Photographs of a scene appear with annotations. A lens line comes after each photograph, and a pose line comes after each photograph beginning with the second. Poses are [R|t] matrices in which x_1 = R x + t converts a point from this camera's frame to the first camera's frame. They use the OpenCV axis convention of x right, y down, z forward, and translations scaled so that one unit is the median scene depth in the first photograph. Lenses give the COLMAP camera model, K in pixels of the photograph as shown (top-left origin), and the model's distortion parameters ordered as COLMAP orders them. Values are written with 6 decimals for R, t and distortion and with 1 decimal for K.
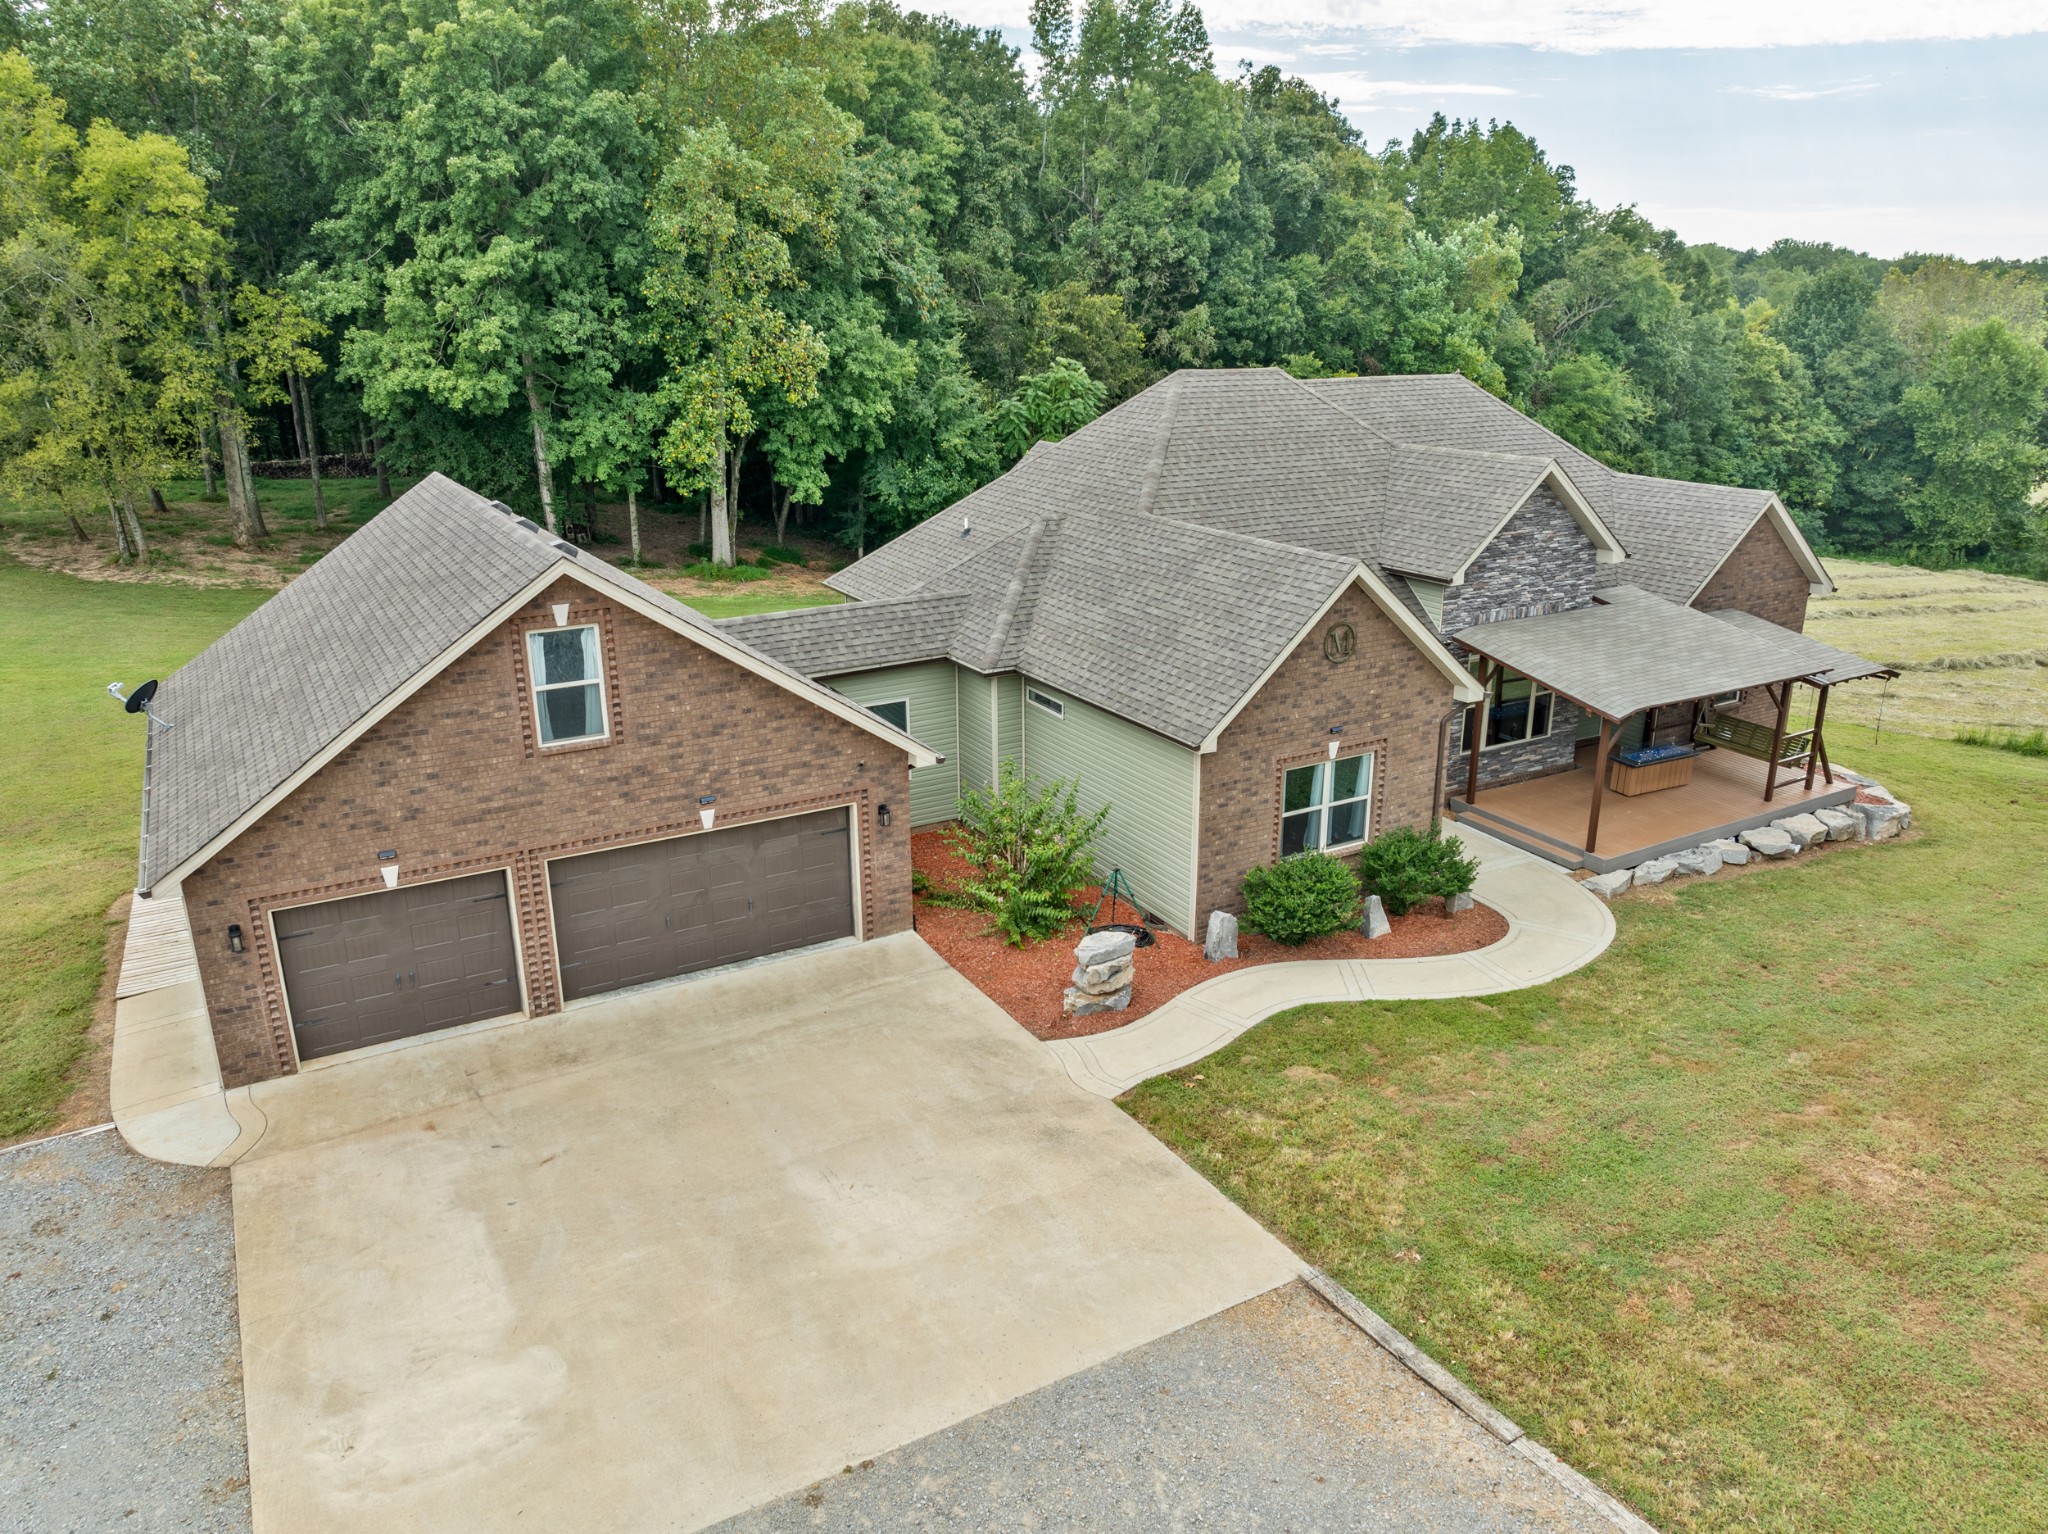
lens RADIAL K [[1468.1, 0, 1016.9], [0, 1468.1, 774.4], [0, 0, 1]] dist [-0.030689, -0.000550]
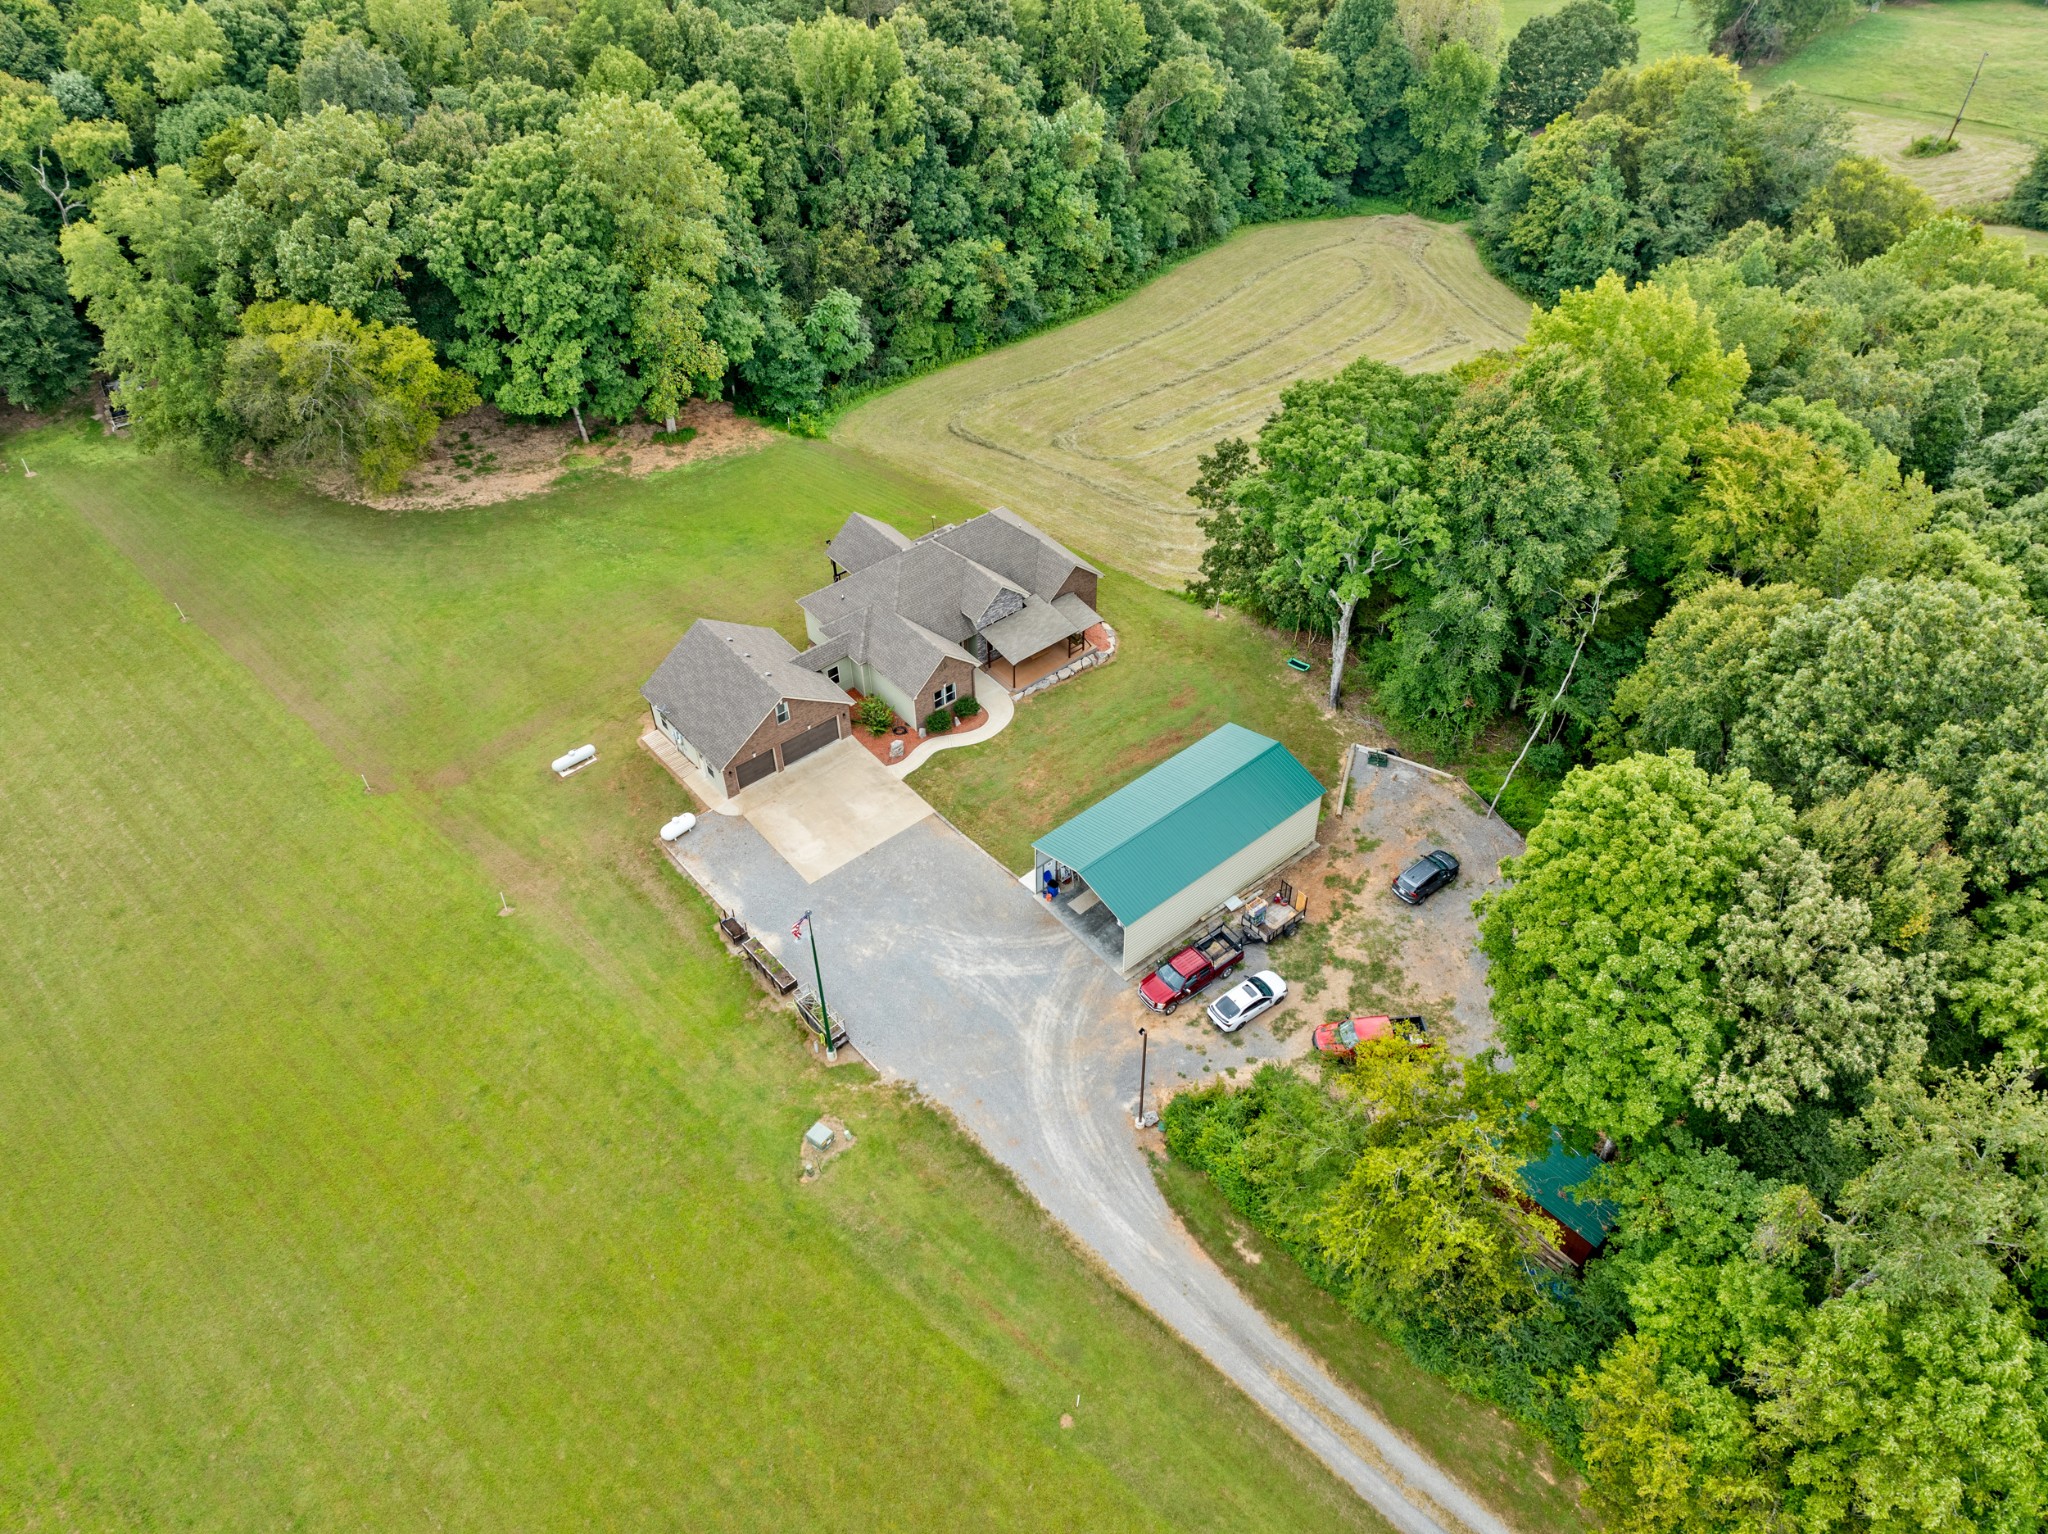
lens RADIAL K [[1419.0, 0, 1024.0], [0, 1419.0, 767.0], [0, 0, 1]] dist [-0.031051, 0.002903]
pose [[0.984239, -0.118748, 0.131045, -0.130492], [0.057359, 0.915319, 0.398625, -1.440045], [-0.167283, -0.384825, 0.907704, -2.906816]]
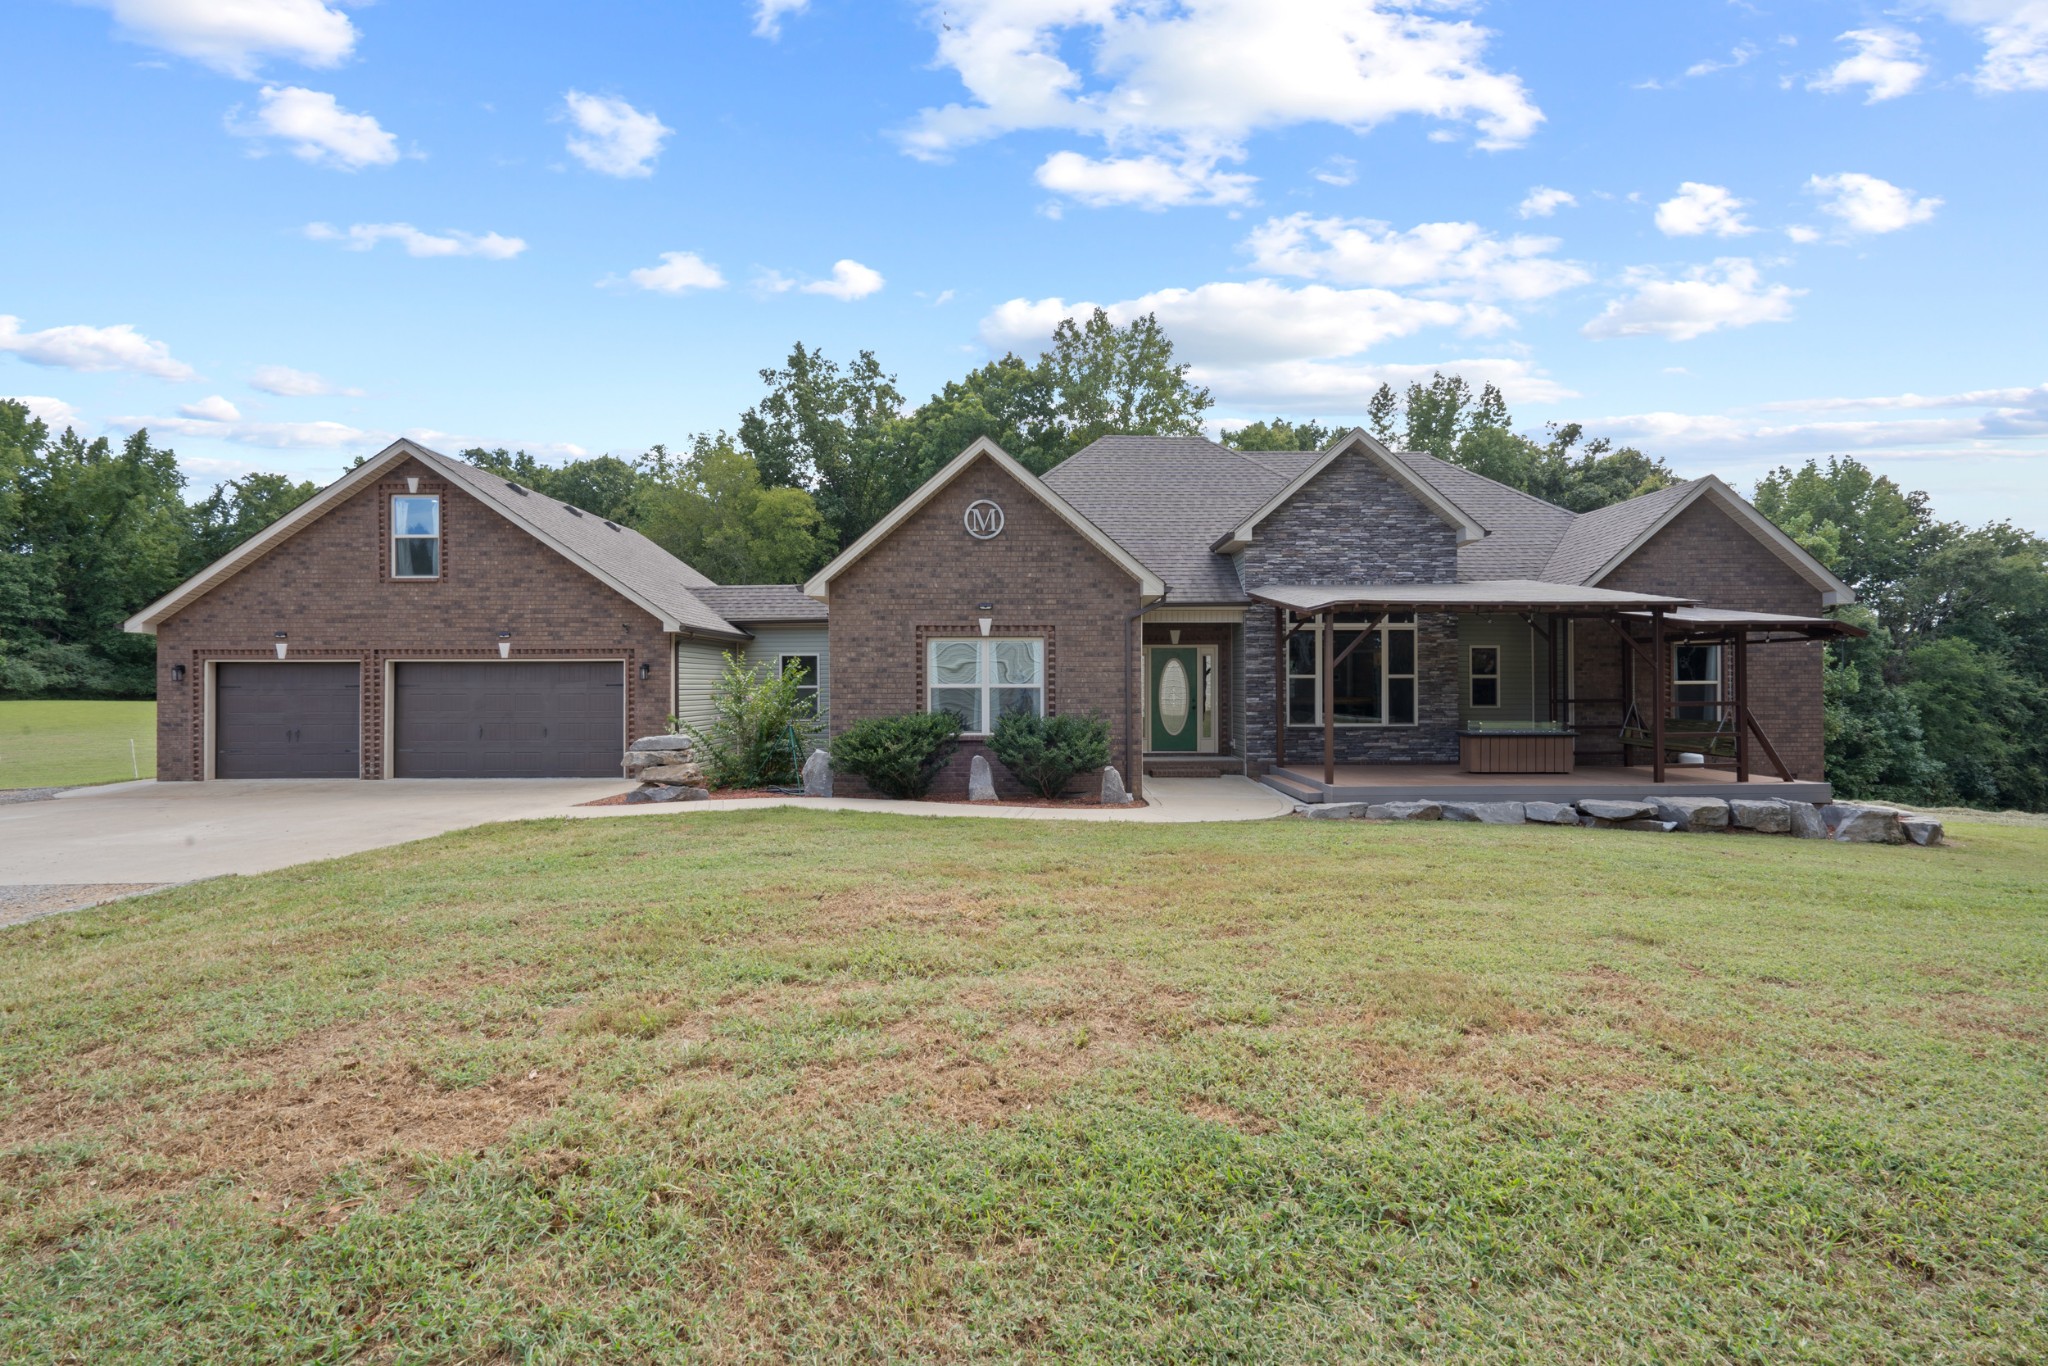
lens RADIAL K [[940.5, 0, 1024.0], [0, 940.5, 683.0], [0, 0, 1]] dist [-0.000704, 0.000915]
pose [[0.870204, -0.000823, -0.492690, 0.574073], [-0.158642, 0.946273, -0.281779, 0.206913], [0.466452, 0.323367, 0.823321, 0.480259]]
